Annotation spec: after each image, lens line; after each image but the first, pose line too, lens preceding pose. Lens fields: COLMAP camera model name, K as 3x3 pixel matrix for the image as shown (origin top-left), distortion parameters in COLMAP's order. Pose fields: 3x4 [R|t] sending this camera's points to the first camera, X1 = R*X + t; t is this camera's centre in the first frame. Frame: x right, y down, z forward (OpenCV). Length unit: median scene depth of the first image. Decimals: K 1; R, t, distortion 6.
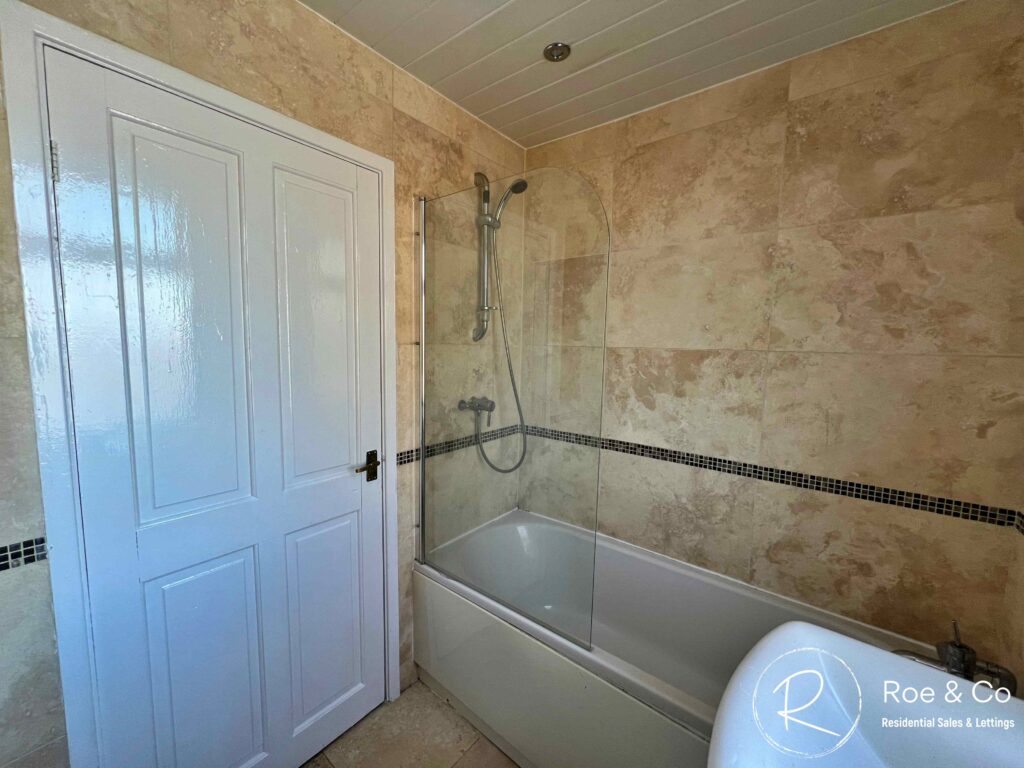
lens RADIAL K [[410.9, 0, 511.5], [0, 410.9, 382.0], [0, 0, 1]] dist [0.003721, -0.000116]
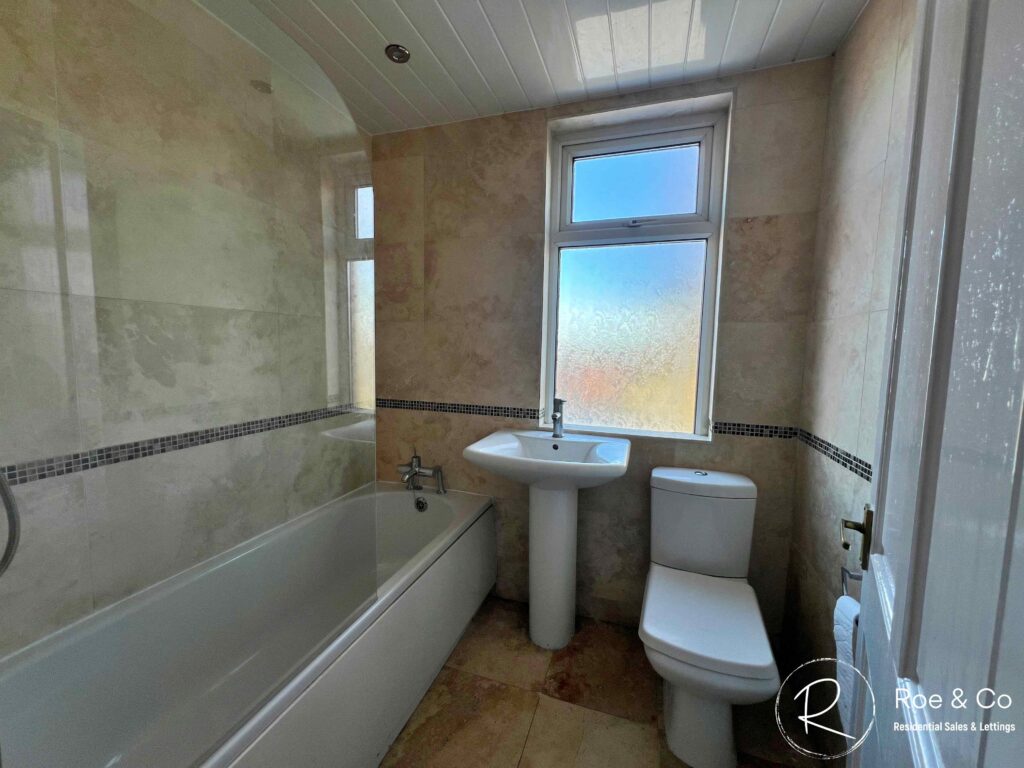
lens RADIAL K [[410.6, 0, 511.6], [0, 410.6, 383.3], [0, 0, 1]] dist [-0.002090, -0.000264]
pose [[-0.341622, -0.111642, 0.933183, -0.595728], [0.065560, 0.987670, 0.142161, -0.003541], [-0.937548, 0.109745, -0.330090, 0.700190]]
